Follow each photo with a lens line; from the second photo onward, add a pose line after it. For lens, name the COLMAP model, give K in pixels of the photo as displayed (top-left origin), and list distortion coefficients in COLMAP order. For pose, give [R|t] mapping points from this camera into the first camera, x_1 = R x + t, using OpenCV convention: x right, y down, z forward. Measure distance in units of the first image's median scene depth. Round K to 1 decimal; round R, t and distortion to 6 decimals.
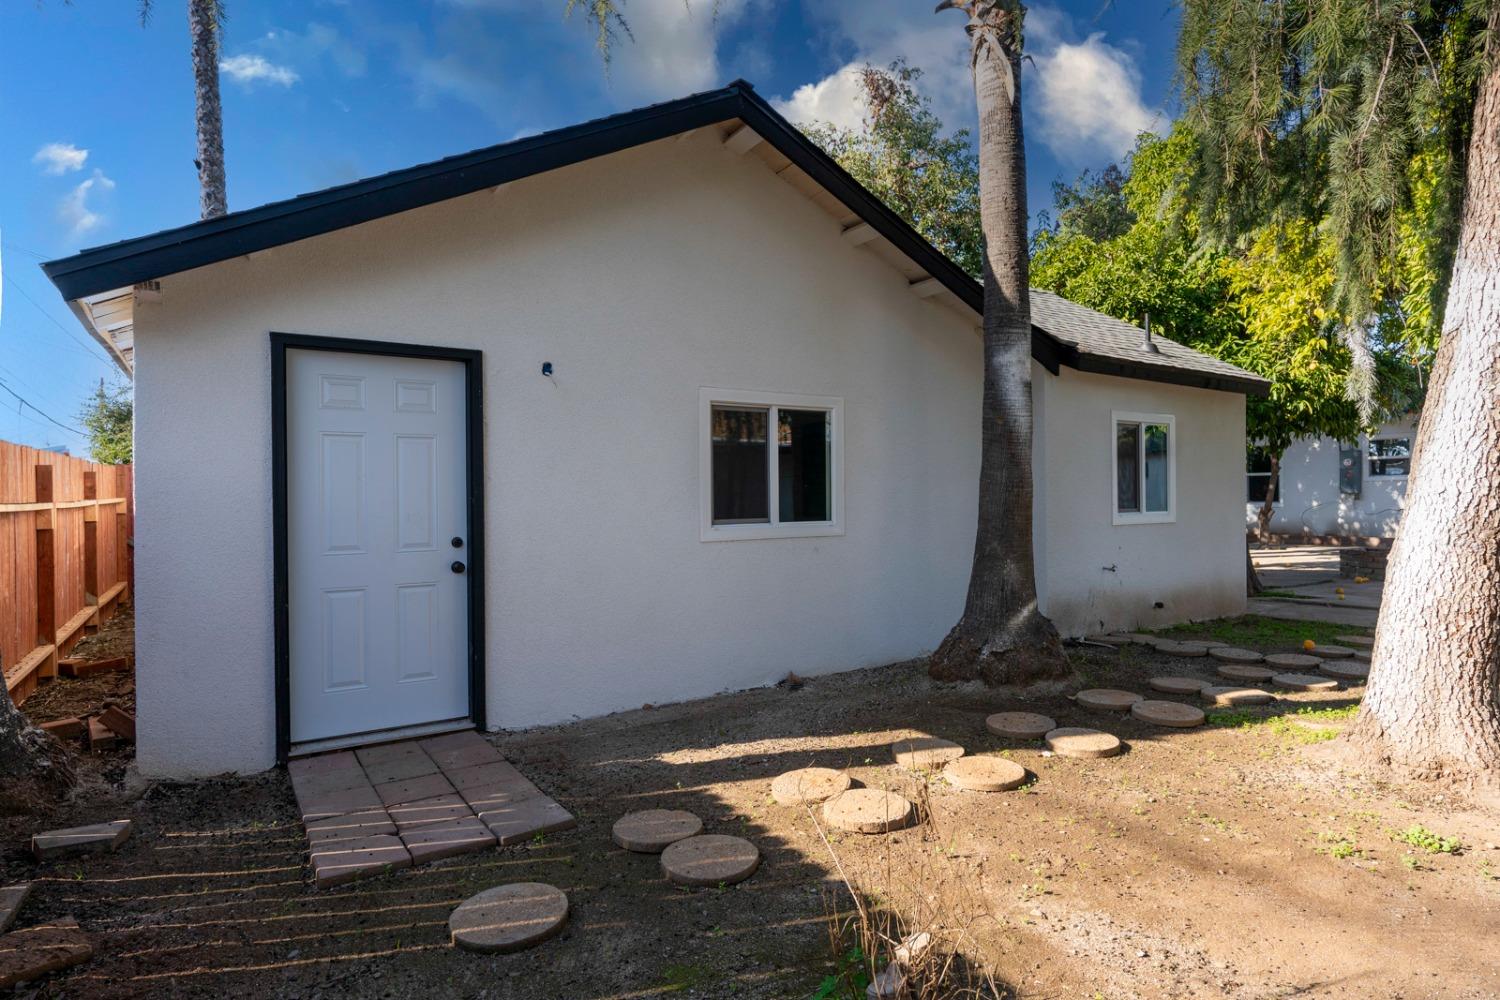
lens RADIAL K [[825.5, 0, 754.3], [0, 825.5, 496.5], [0, 0, 1]] dist [0.000804, -0.001670]
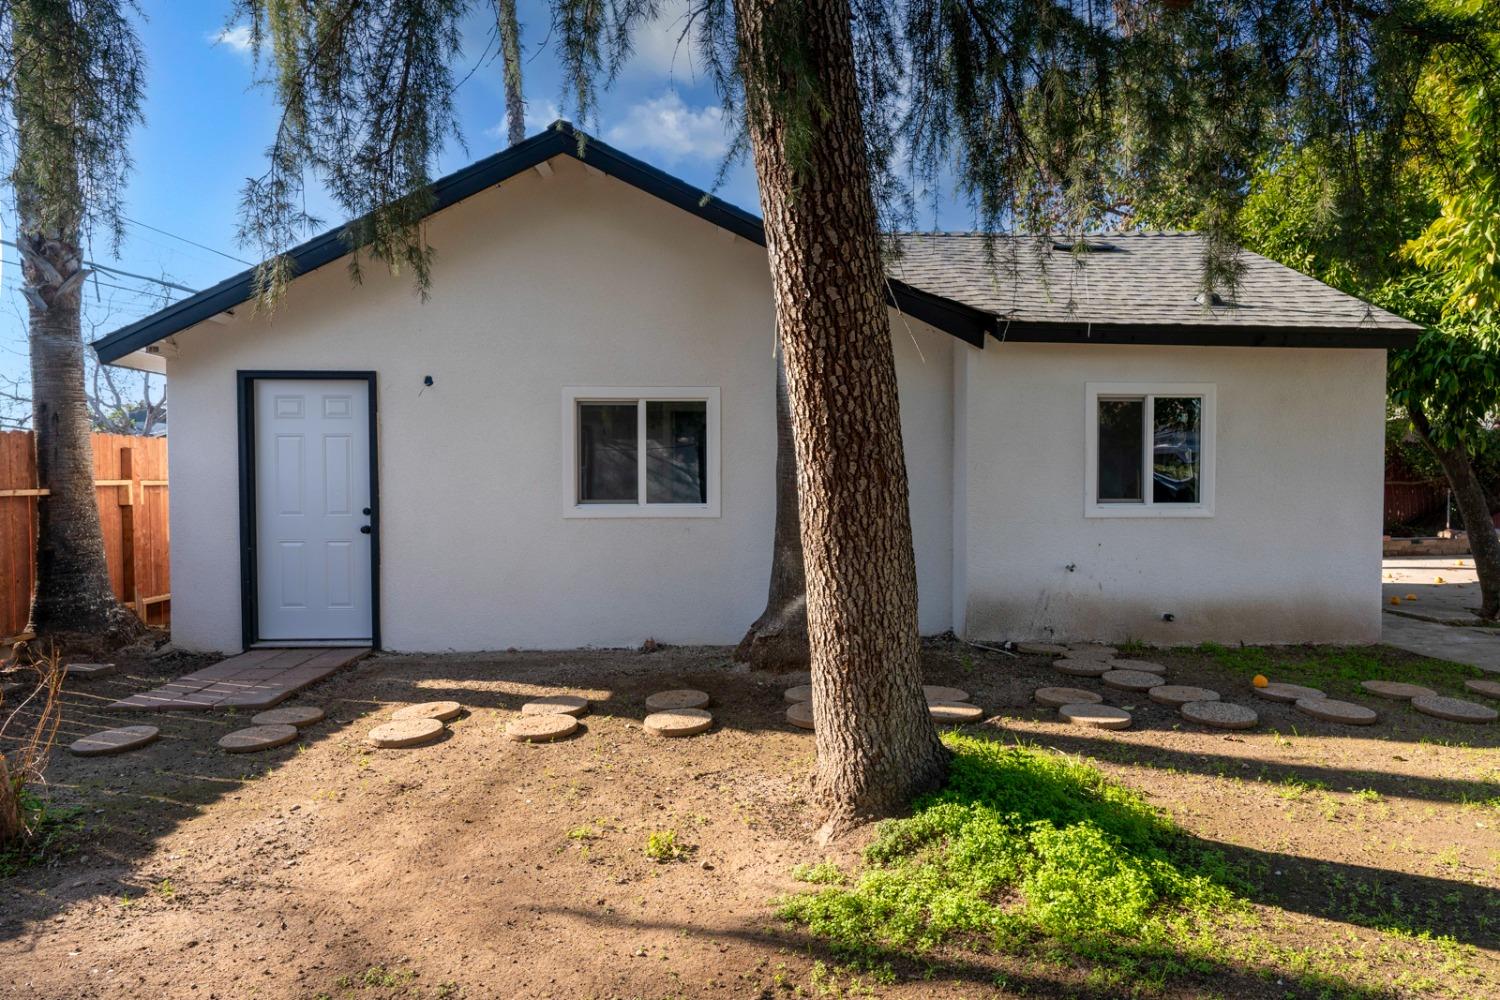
lens RADIAL K [[825.5, 0, 754.3], [0, 825.5, 496.5], [0, 0, 1]] dist [0.000804, -0.001670]
pose [[0.860933, 0.022333, -0.508227, 0.787230], [-0.008119, 0.999512, 0.030168, -0.014262], [0.508653, -0.021846, 0.860695, 0.125386]]
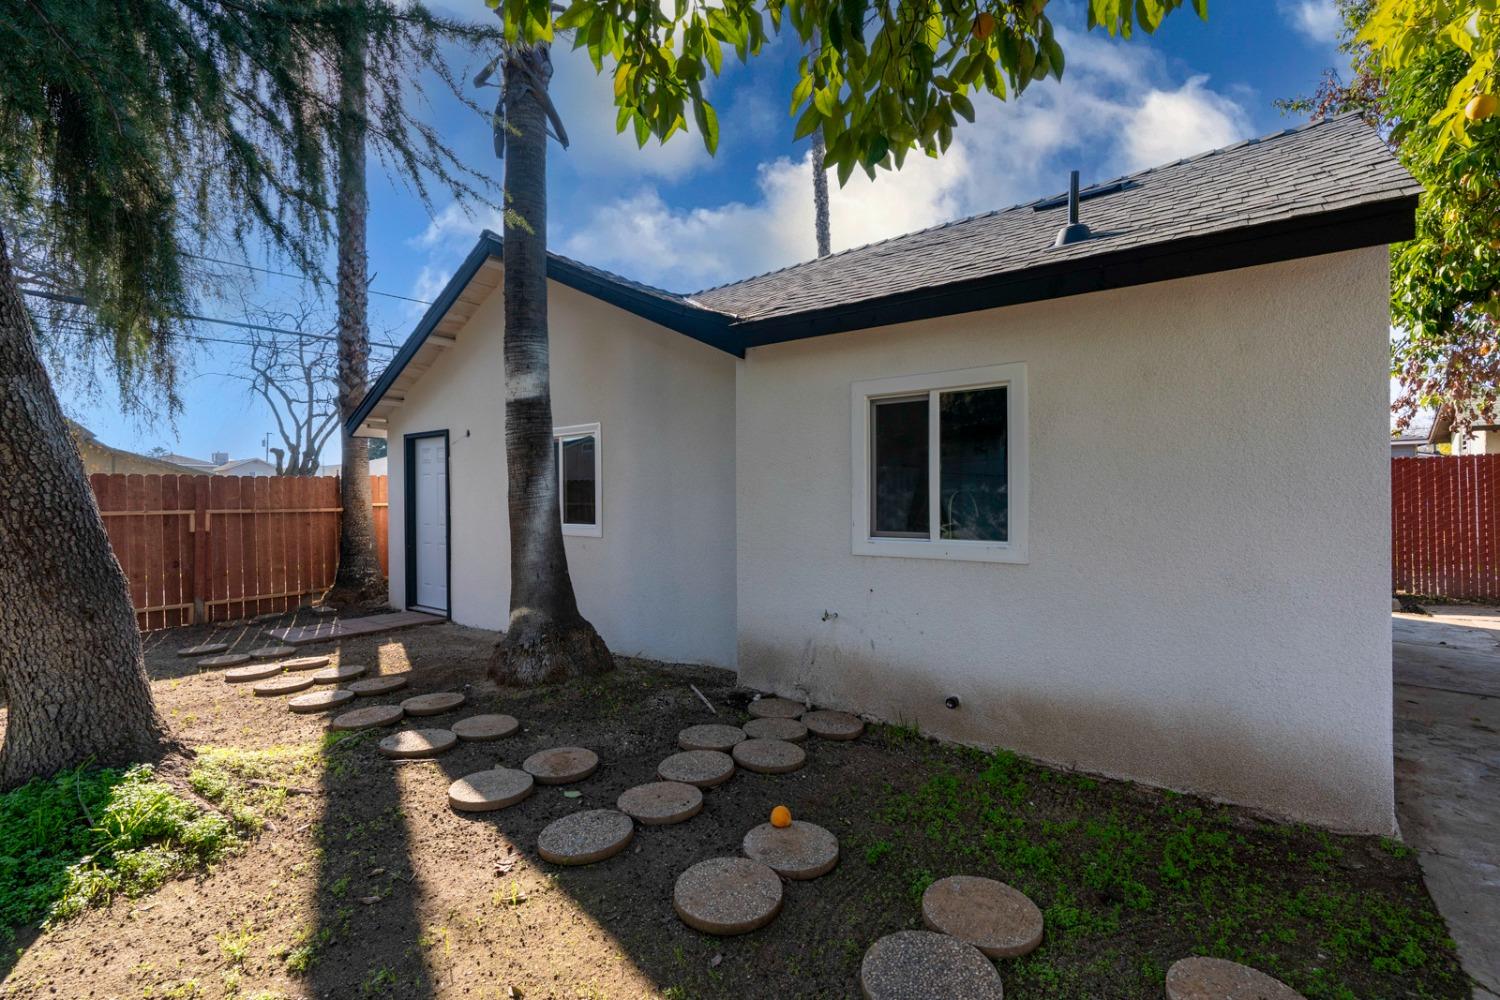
lens RADIAL K [[695.3, 0, 748.1], [0, 695.3, 484.7], [0, 0, 1]] dist [-0.012691, 0.004779]
pose [[0.302369, 0.000316, -0.953191, 1.300873], [0.011700, 0.999923, 0.004043, -0.034865], [0.953119, -0.012375, 0.302342, 1.027162]]
